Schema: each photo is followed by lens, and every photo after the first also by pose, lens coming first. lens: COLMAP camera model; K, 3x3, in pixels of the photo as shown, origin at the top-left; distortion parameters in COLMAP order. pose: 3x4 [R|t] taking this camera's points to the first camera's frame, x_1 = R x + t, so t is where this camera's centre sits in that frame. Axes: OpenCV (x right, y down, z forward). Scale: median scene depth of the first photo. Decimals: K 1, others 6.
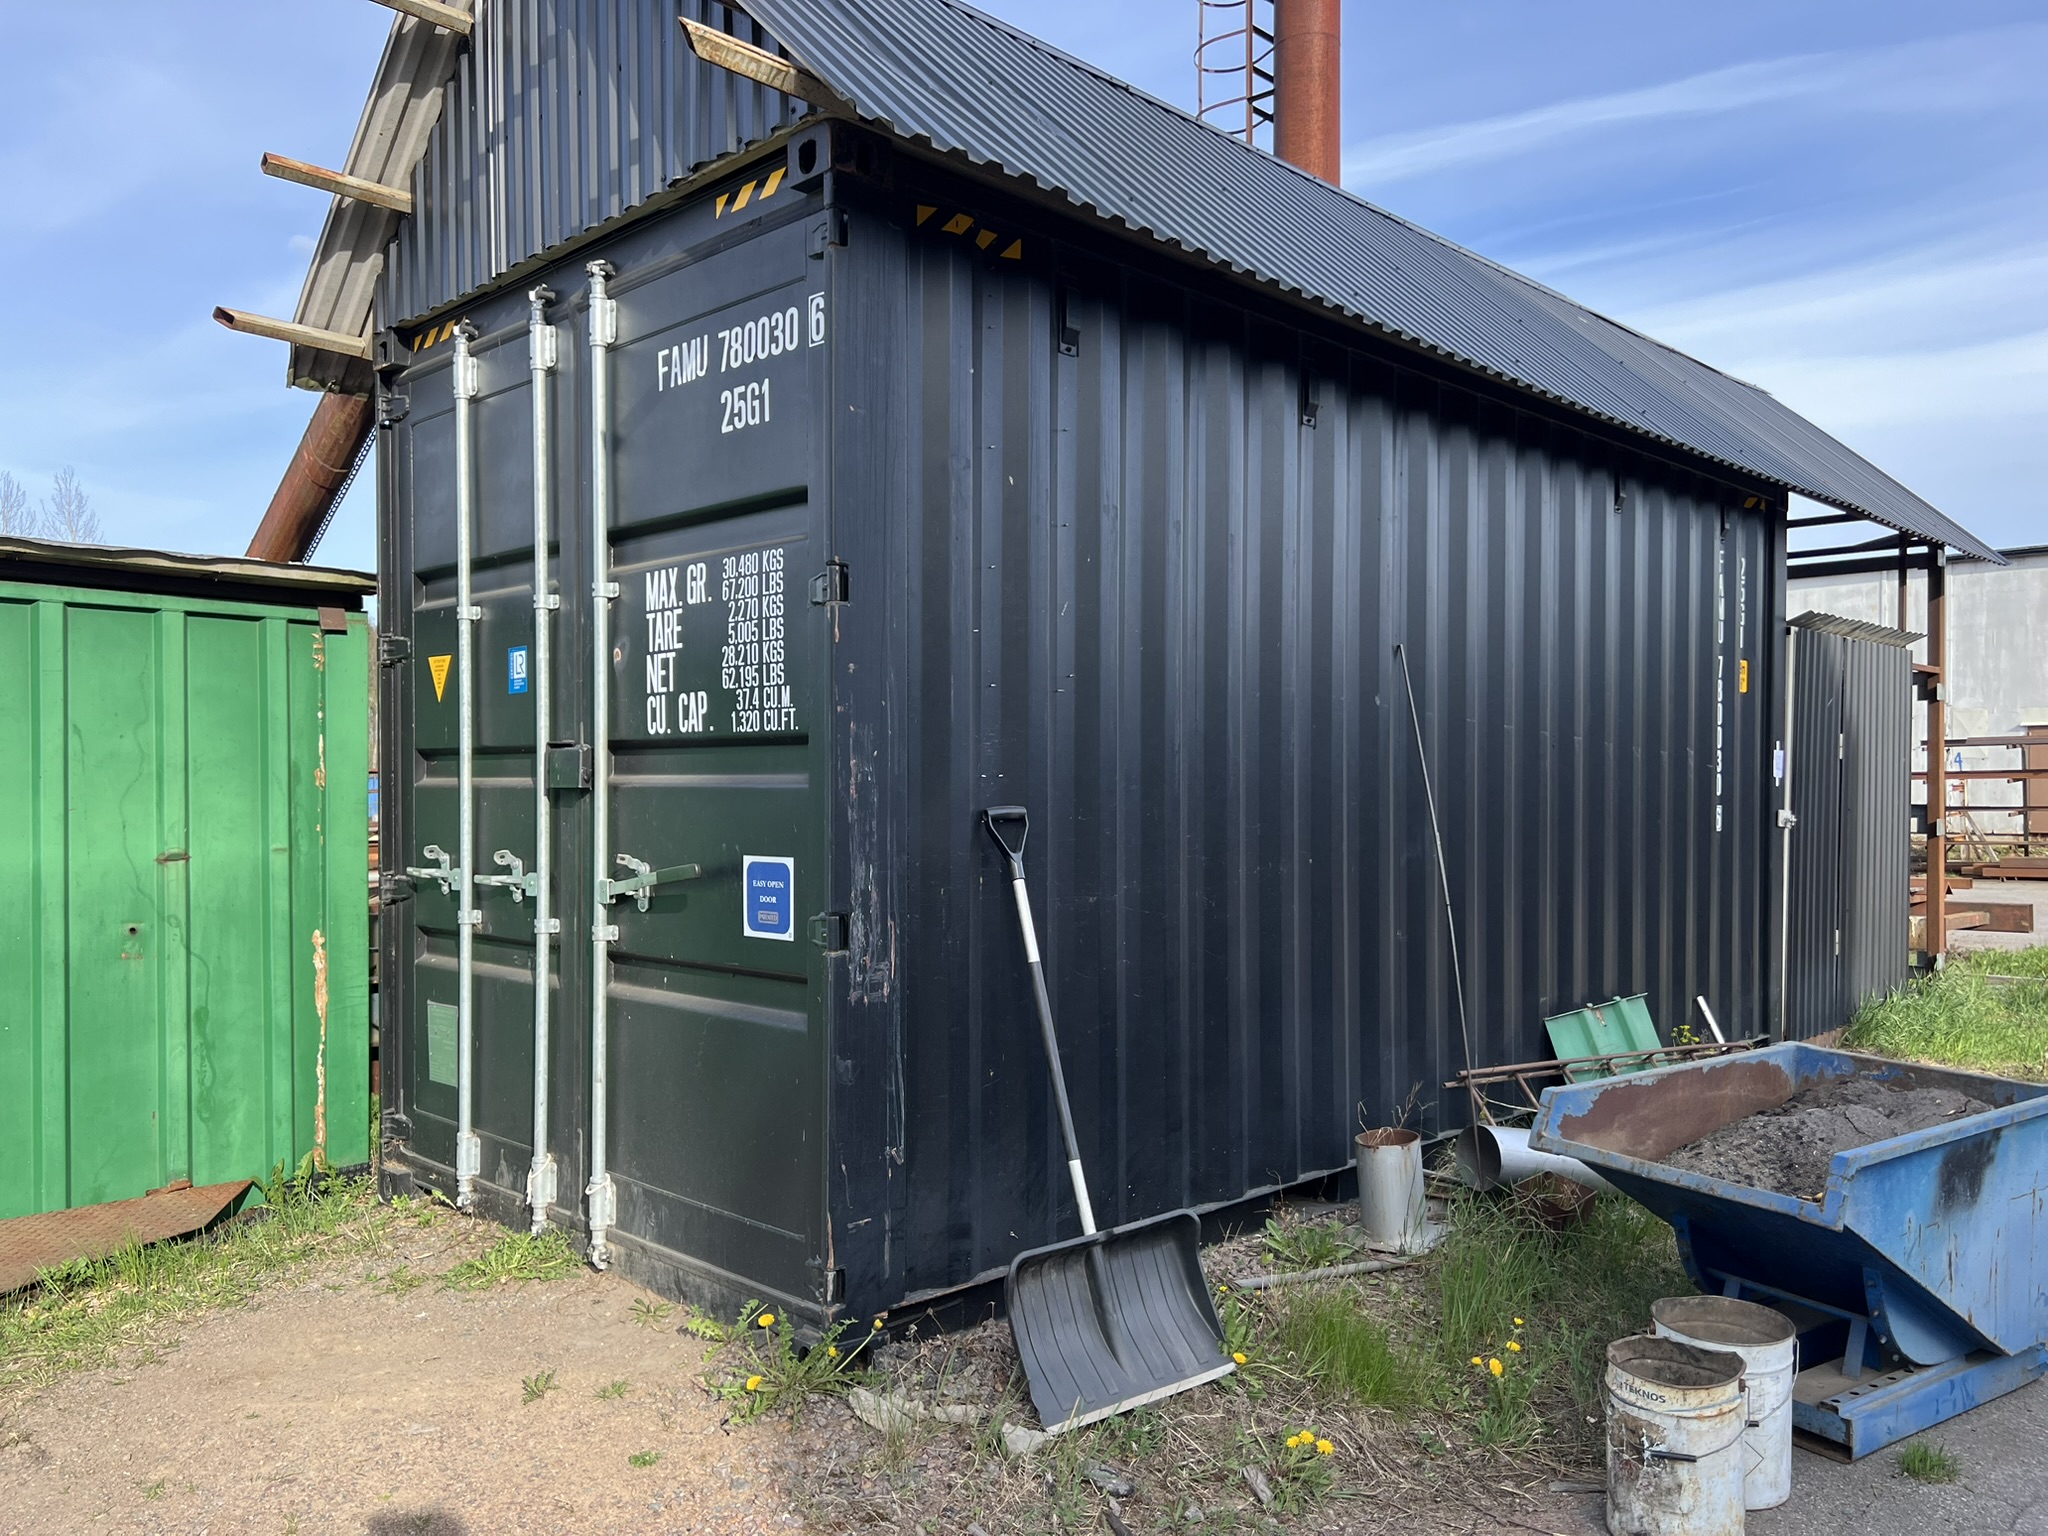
lens RADIAL K [[1541.8, 0, 996.0], [0, 1541.8, 792.0], [0, 0, 1]] dist [0.043540, -0.047321]
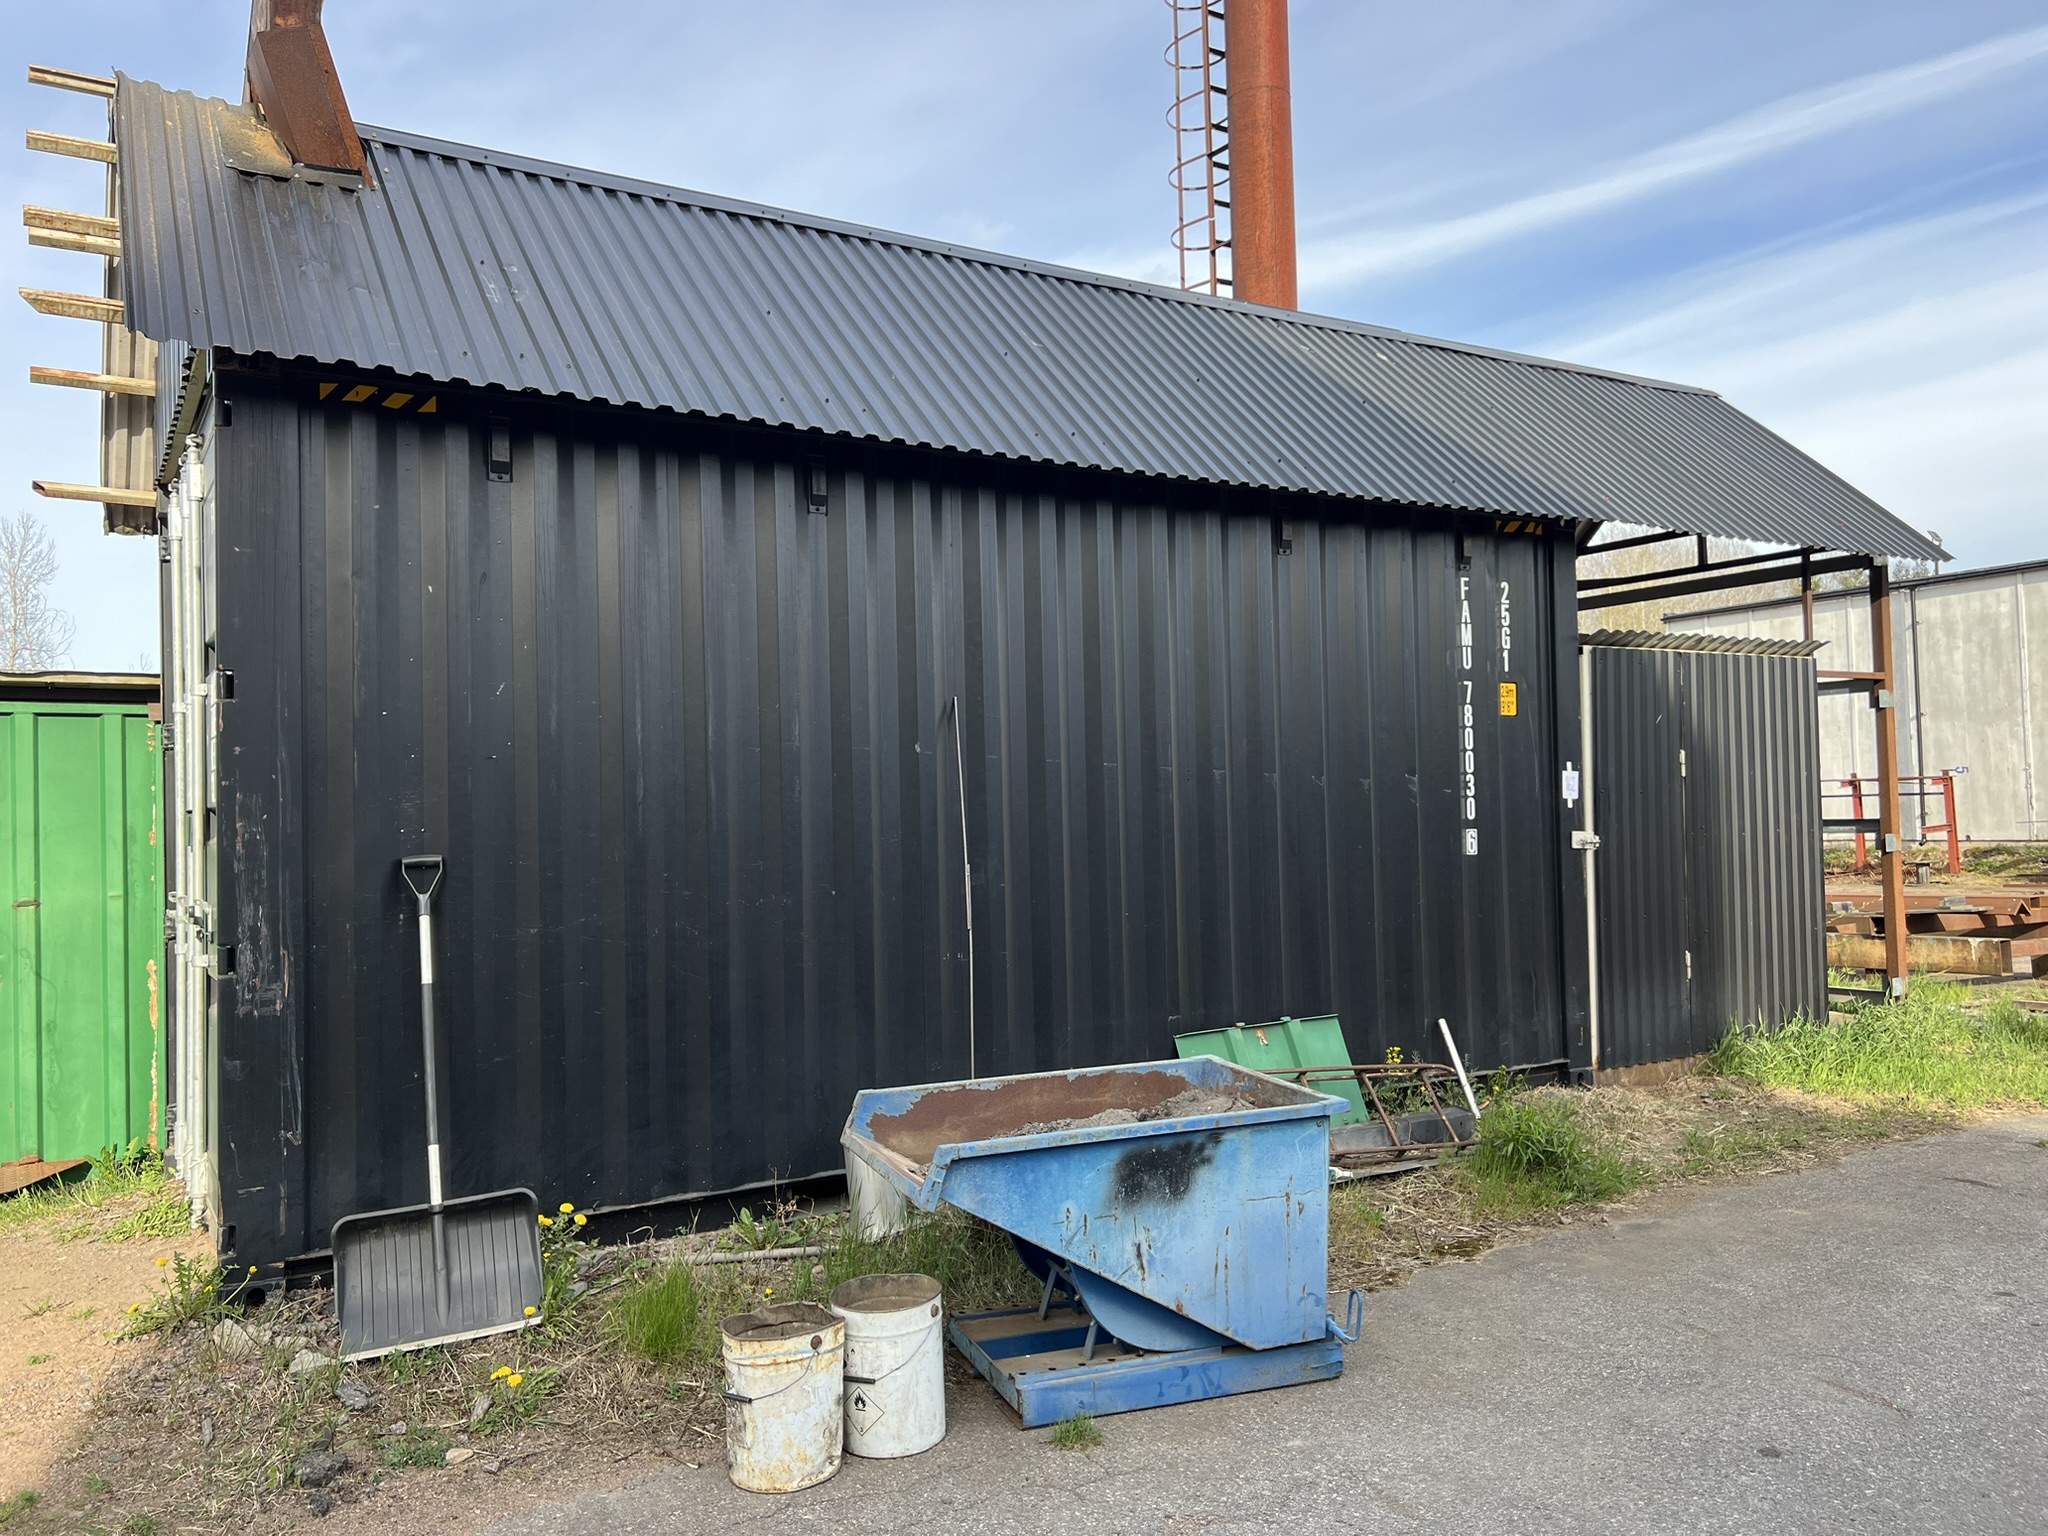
lens RADIAL K [[1541.2, 0, 1000.7], [0, 1541.2, 768.9], [0, 0, 1]] dist [0.044979, -0.049597]
pose [[0.972583, -0.033168, -0.230179, 0.744703], [0.025493, 0.999018, -0.036238, -0.003059], [0.231155, 0.029376, 0.972473, -0.094396]]
